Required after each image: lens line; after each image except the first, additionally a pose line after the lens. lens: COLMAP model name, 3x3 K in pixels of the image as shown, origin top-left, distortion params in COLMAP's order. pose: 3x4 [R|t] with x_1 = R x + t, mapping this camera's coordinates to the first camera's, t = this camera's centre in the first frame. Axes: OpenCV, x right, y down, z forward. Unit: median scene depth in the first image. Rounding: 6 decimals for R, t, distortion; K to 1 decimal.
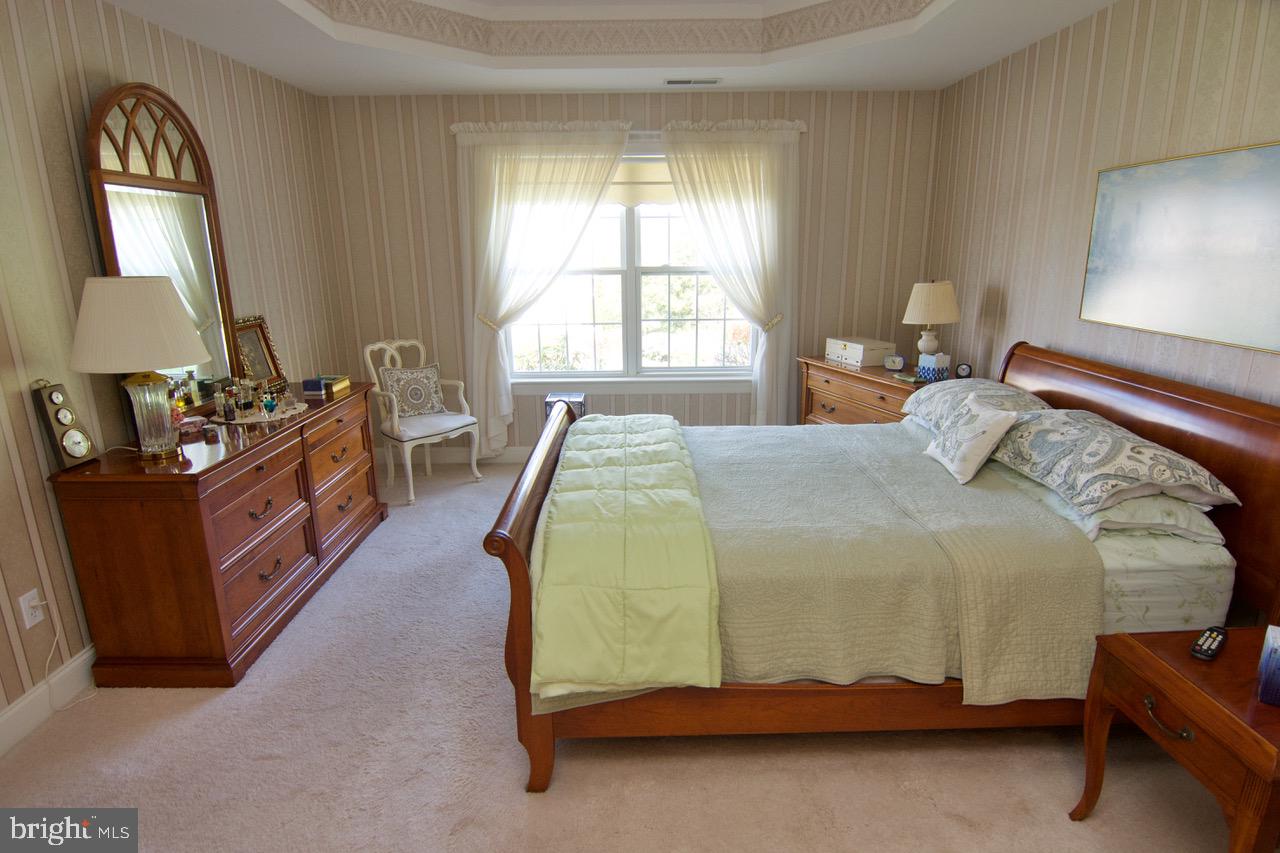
lens RADIAL K [[682.8, 0, 643.6], [0, 682.8, 428.2], [0, 0, 1]] dist [0.002260, -0.015705]
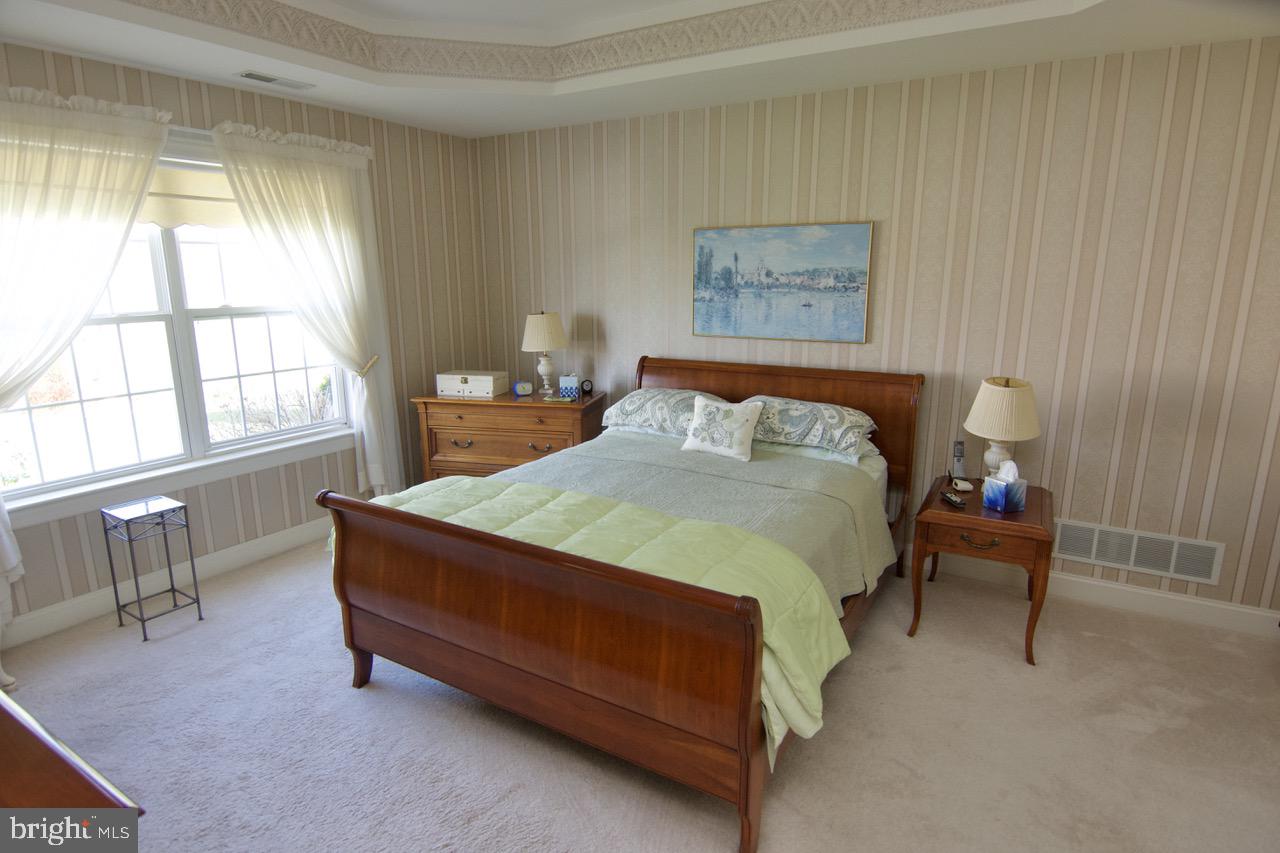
lens RADIAL K [[682.8, 0, 643.6], [0, 682.8, 428.2], [0, 0, 1]] dist [0.002260, -0.015705]
pose [[0.535781, -0.178124, 0.825355, -0.402046], [0.213203, 0.974360, 0.071881, -0.066007], [-0.816997, 0.137455, 0.560020, 0.228781]]
